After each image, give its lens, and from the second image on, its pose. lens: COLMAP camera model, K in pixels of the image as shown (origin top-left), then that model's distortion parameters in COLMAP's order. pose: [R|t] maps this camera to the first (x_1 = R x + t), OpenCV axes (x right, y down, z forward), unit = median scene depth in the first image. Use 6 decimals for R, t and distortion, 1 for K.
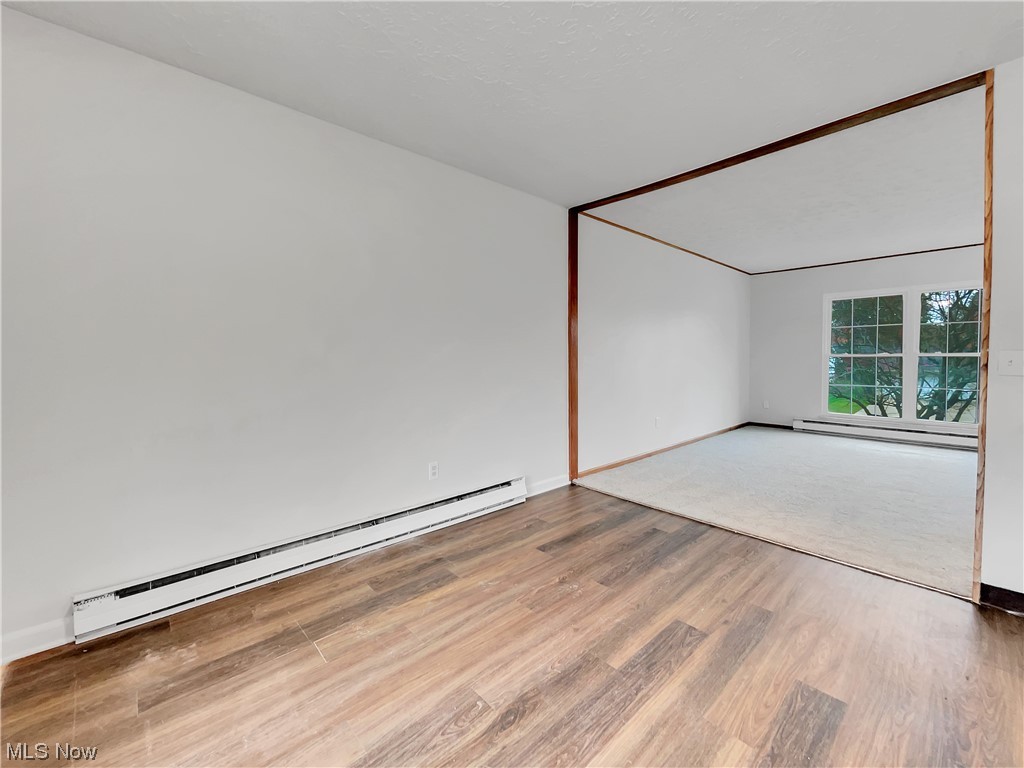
lens RADIAL K [[429.3, 0, 517.5], [0, 429.3, 367.1], [0, 0, 1]] dist [-0.001783, 0.000218]
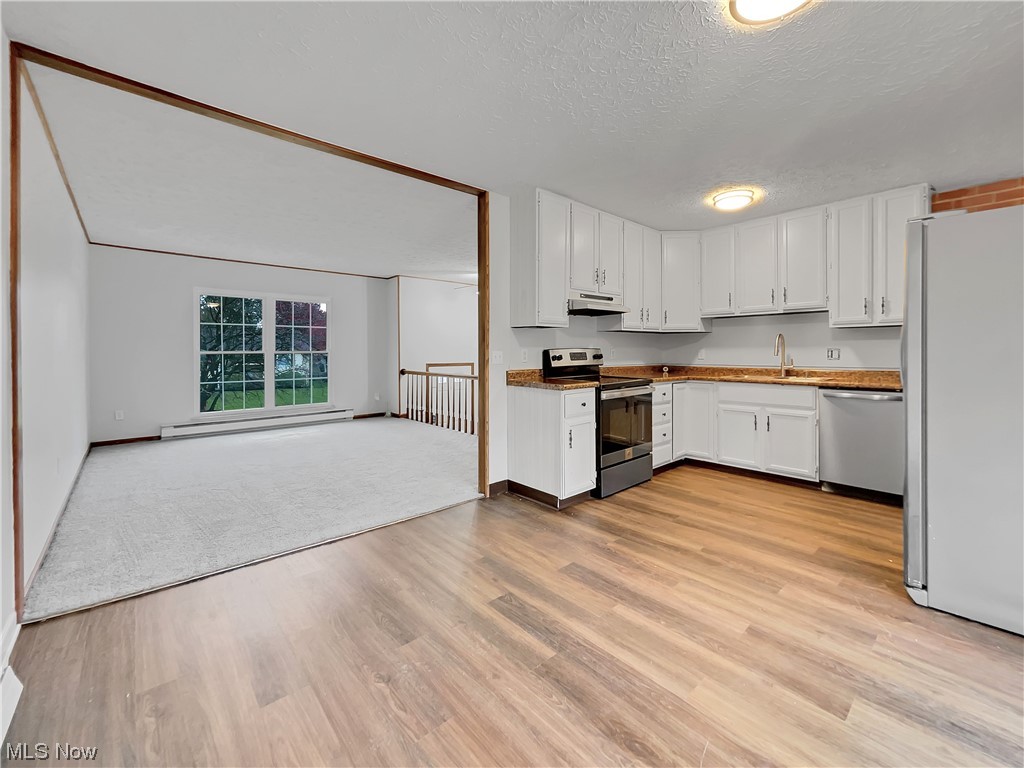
lens RADIAL K [[429.3, 0, 524.5], [0, 429.3, 350.0], [0, 0, 1]] dist [-0.001783, 0.000218]
pose [[-0.004729, 0.007141, 0.999963, -0.590649], [0.027190, 0.999606, -0.007010, -0.020144], [-0.999619, 0.027156, -0.004921, 0.768643]]
